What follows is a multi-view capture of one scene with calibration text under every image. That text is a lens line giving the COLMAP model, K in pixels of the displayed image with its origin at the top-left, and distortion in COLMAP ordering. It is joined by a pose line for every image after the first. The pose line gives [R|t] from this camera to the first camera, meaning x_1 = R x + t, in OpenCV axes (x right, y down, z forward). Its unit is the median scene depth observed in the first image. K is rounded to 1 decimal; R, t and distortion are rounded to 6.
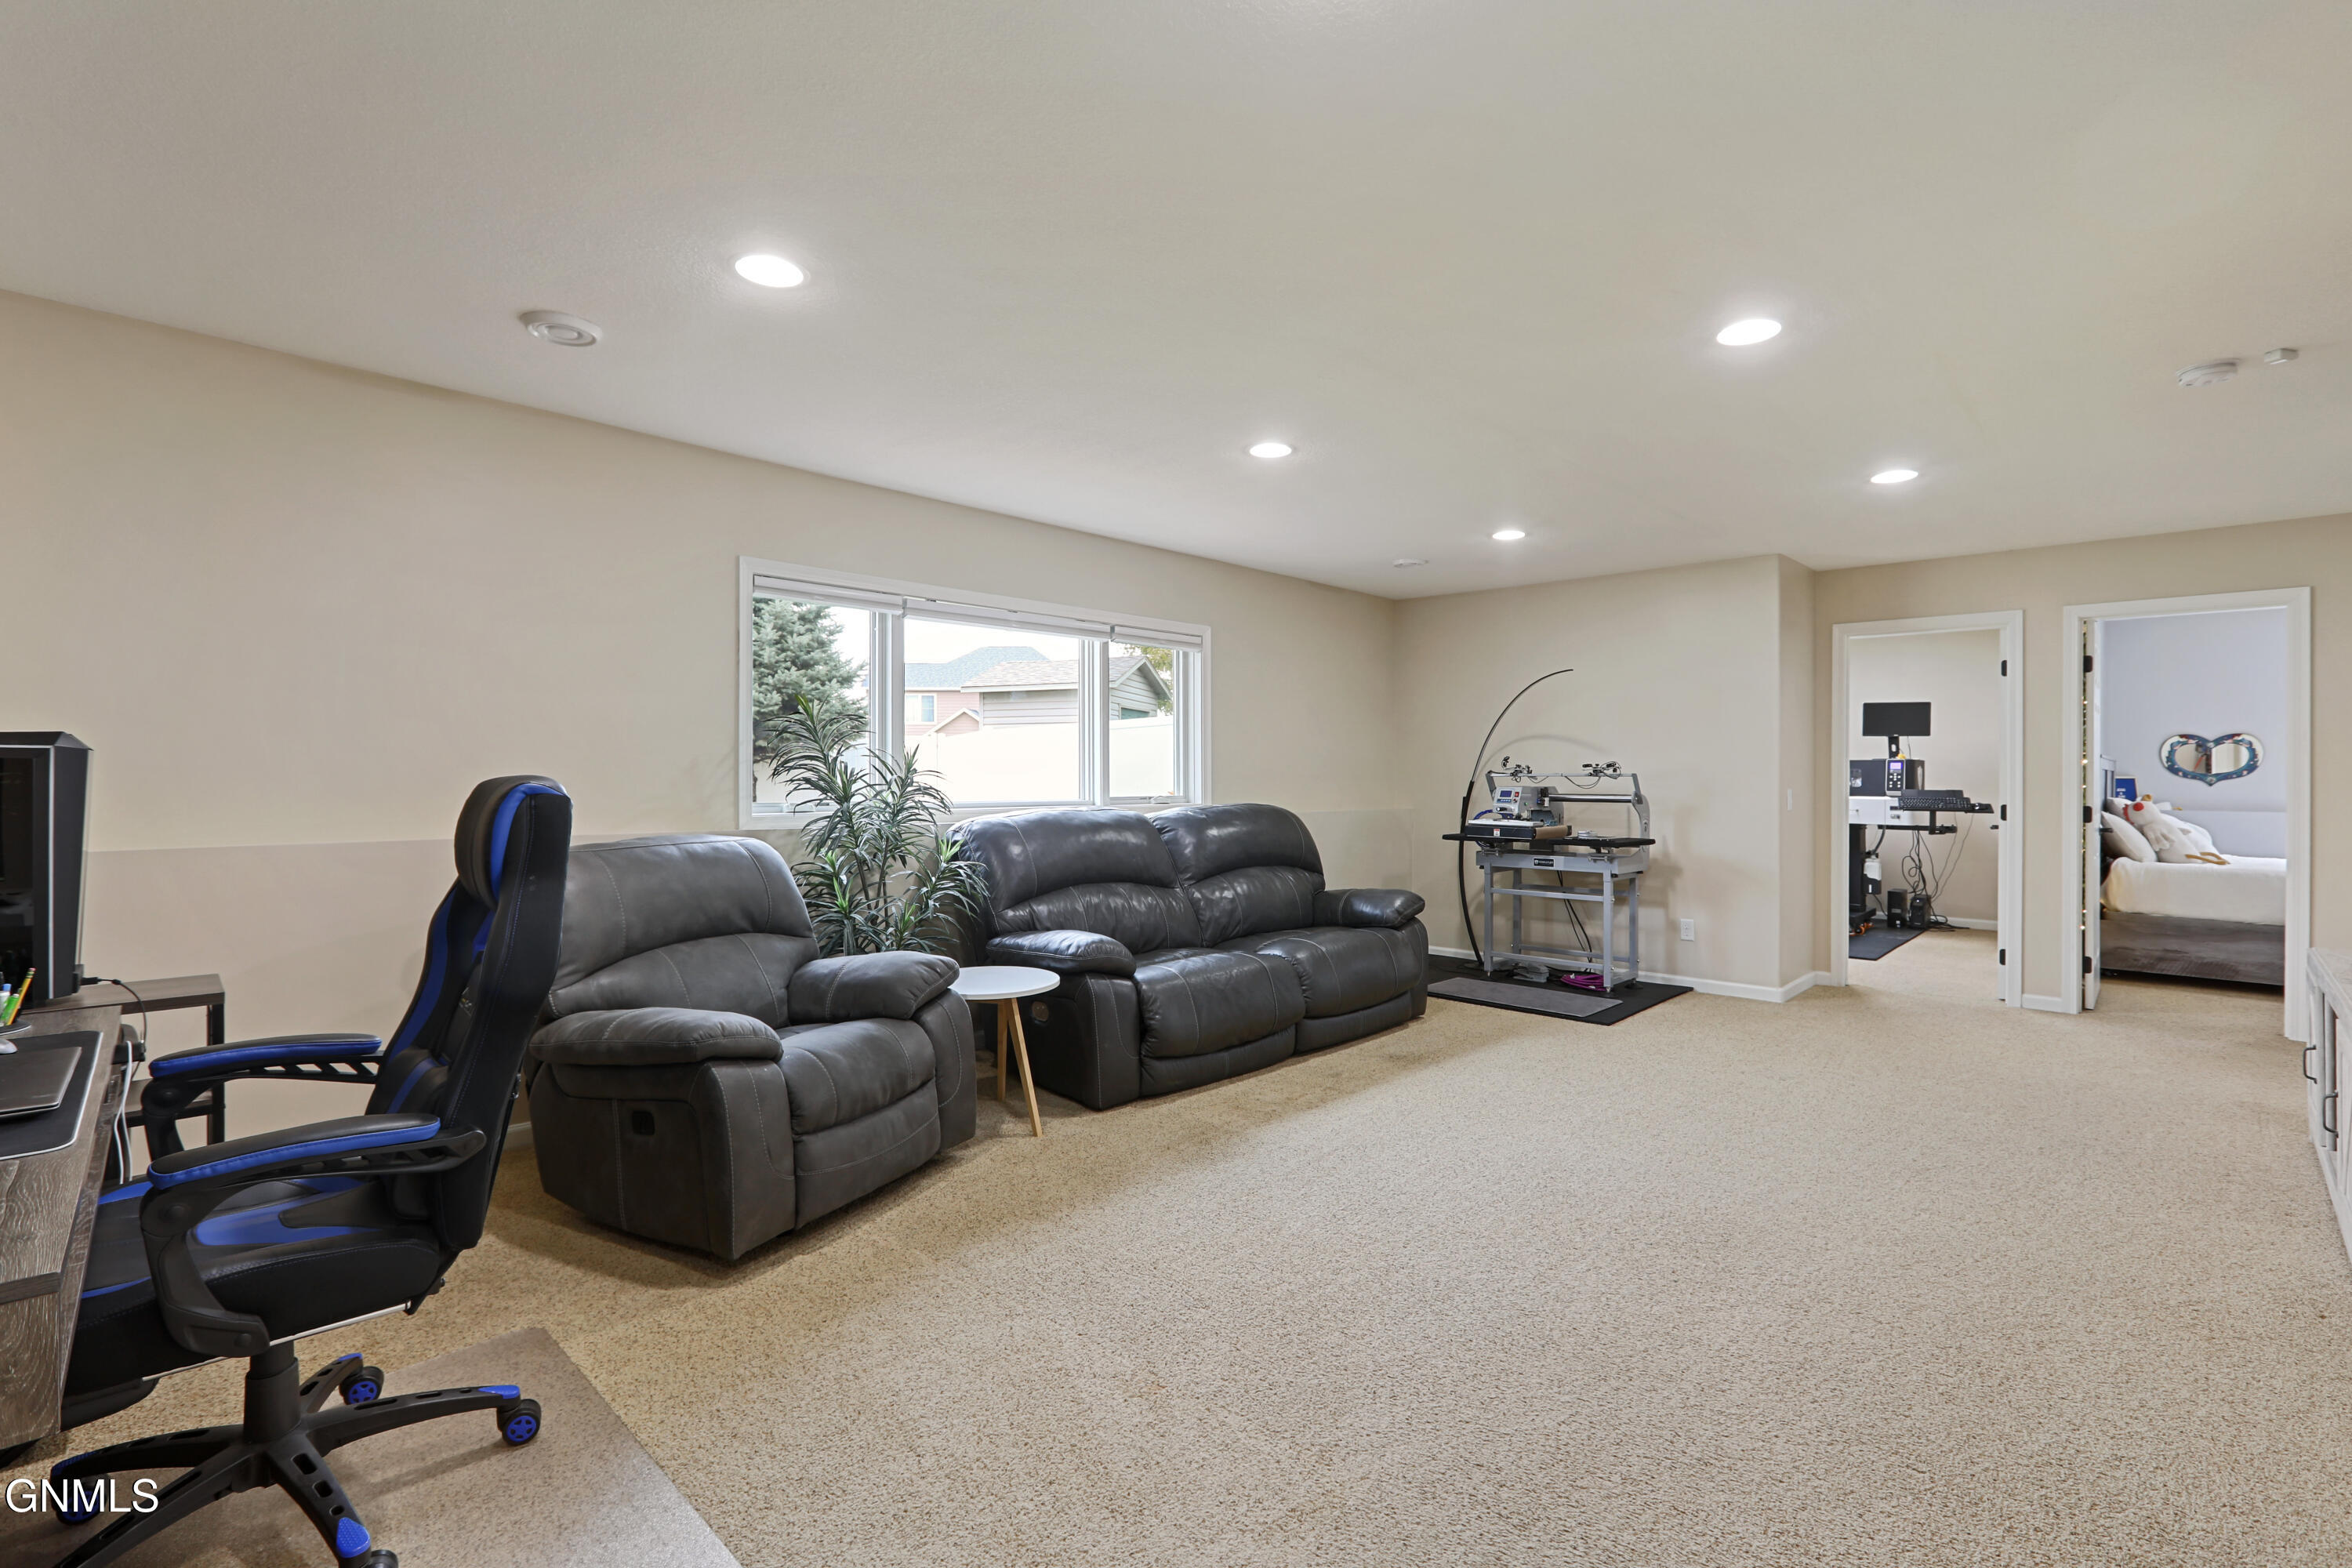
lens RADIAL K [[1070.9, 0, 1170.4], [0, 1070.9, 775.8], [0, 0, 1]] dist [-0.003132, -0.000233]
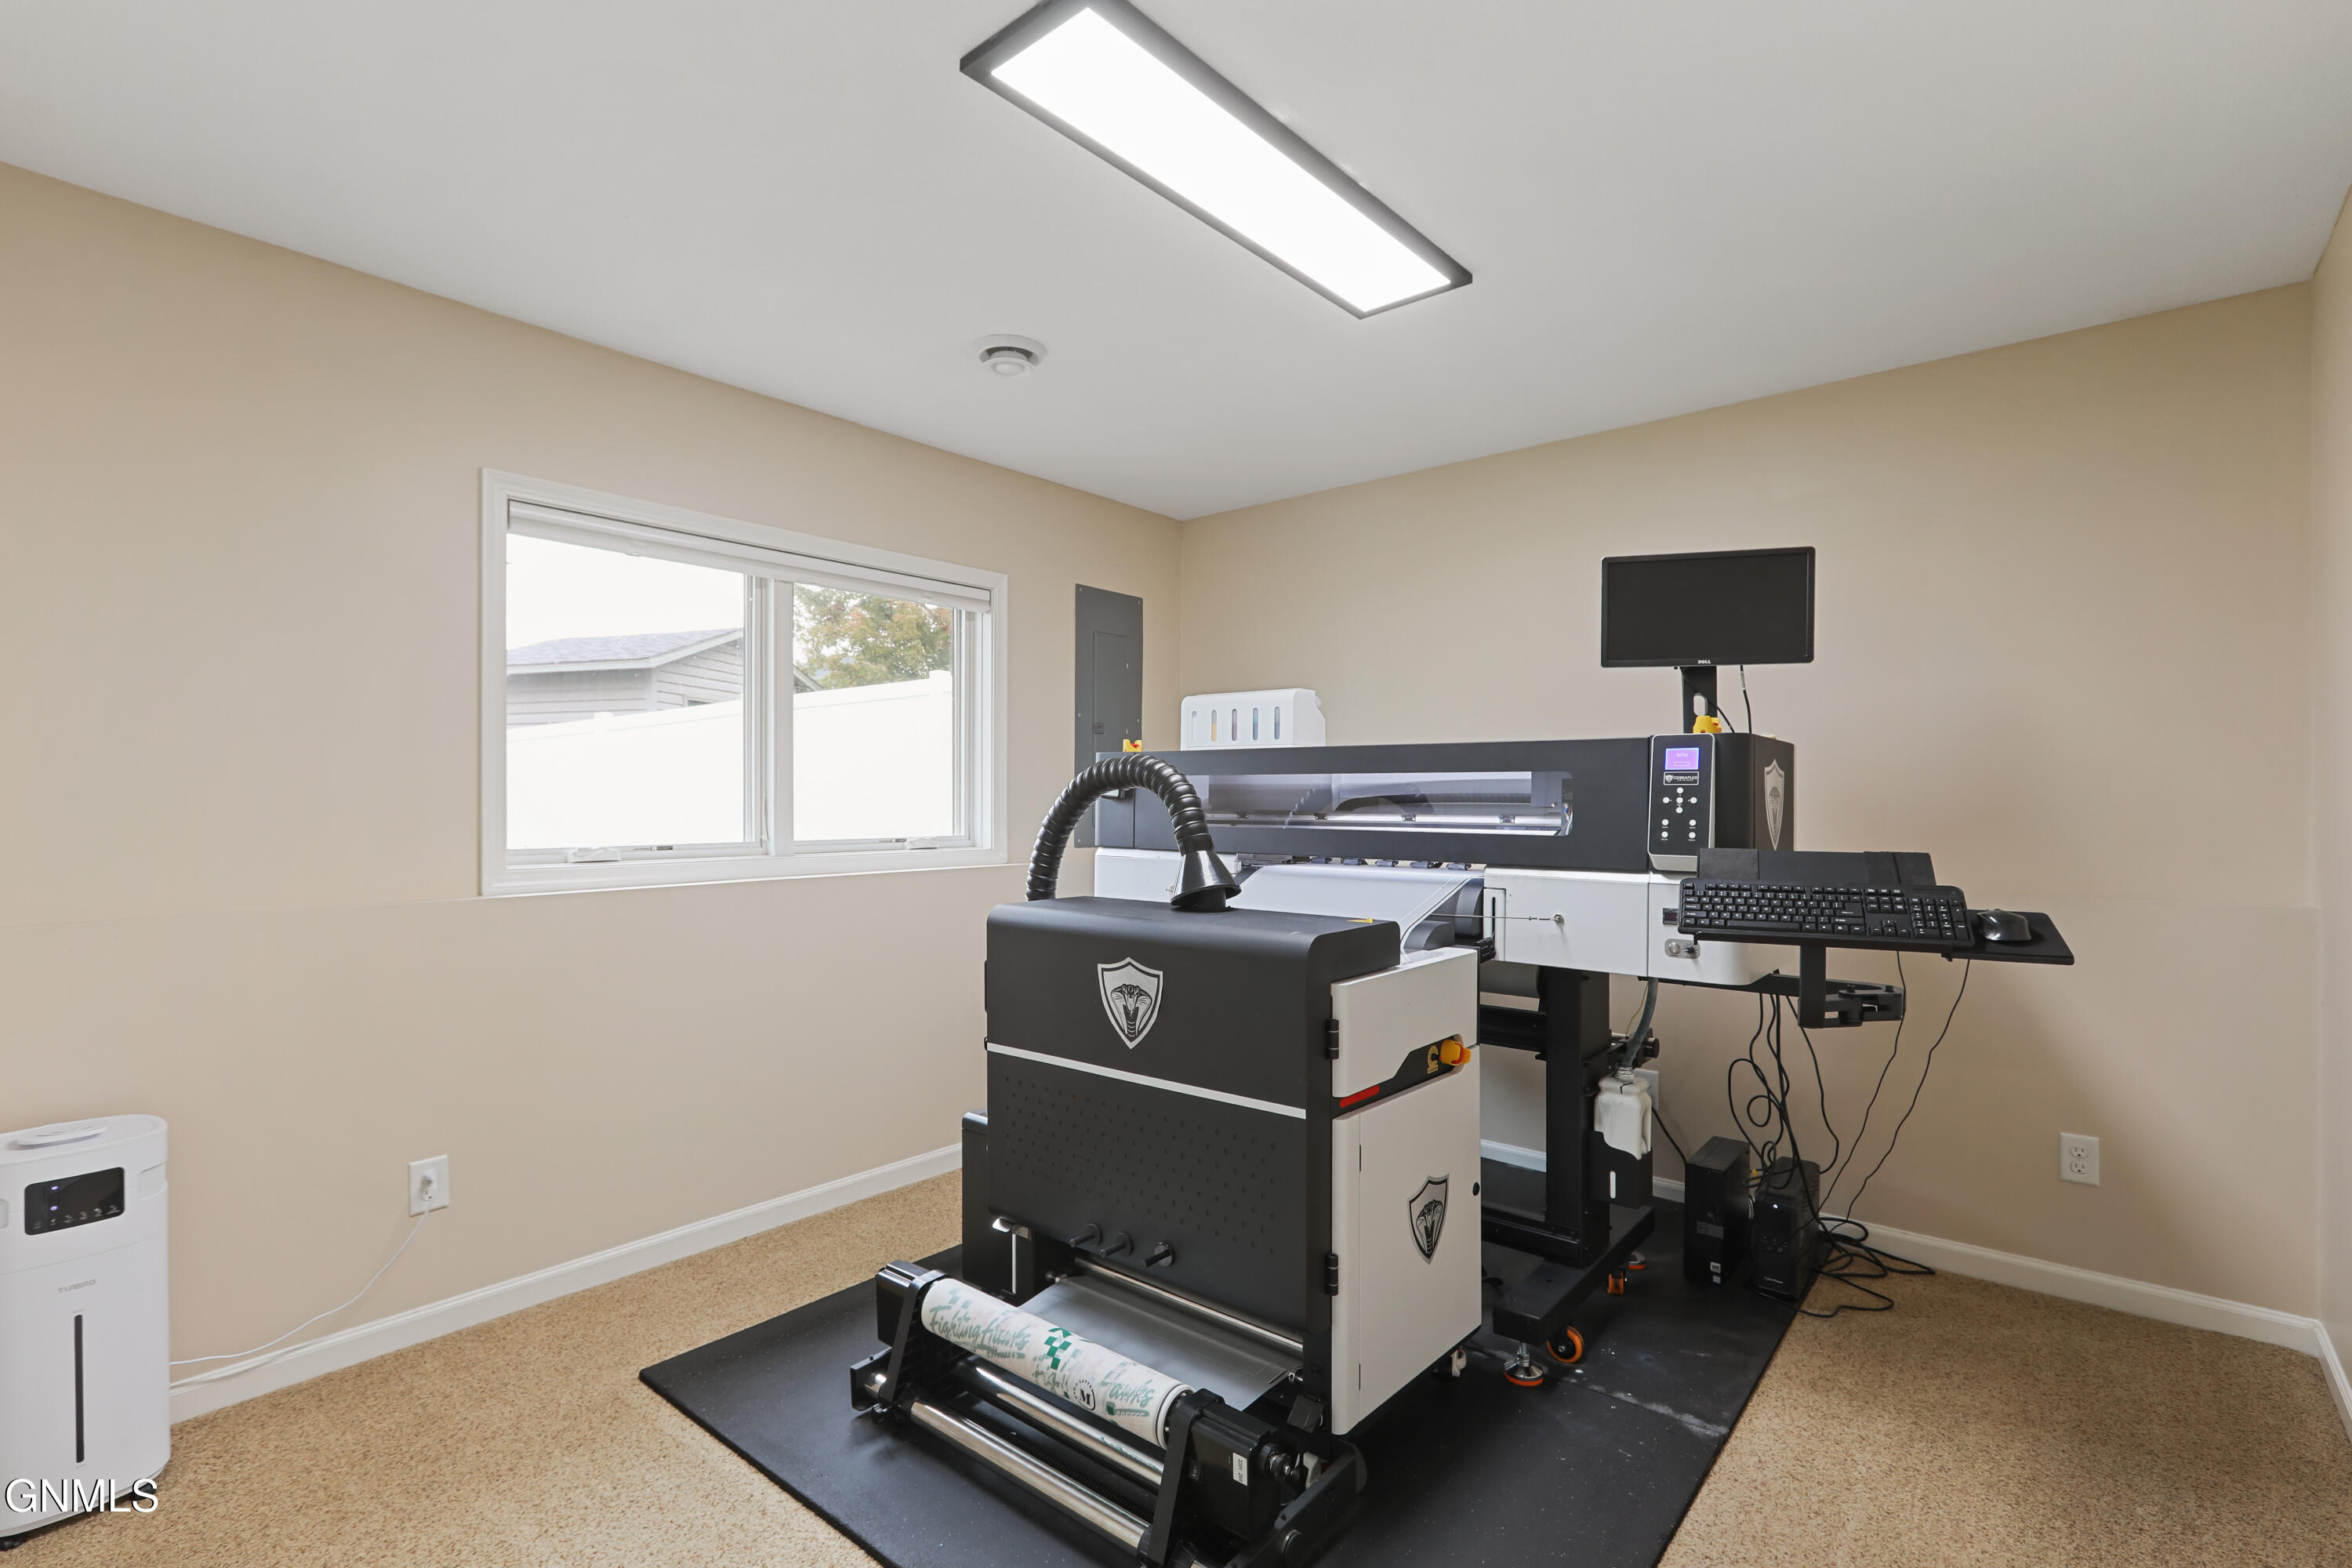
lens RADIAL K [[1070.9, 0, 1182.5], [0, 1070.9, 799.7], [0, 0, 1]] dist [-0.003132, -0.000233]
pose [[0.997895, 0.007434, 0.064421, 0.529367], [-0.007264, 0.999969, -0.002873, 0.002636], [-0.064440, 0.002399, 0.997919, 0.732599]]
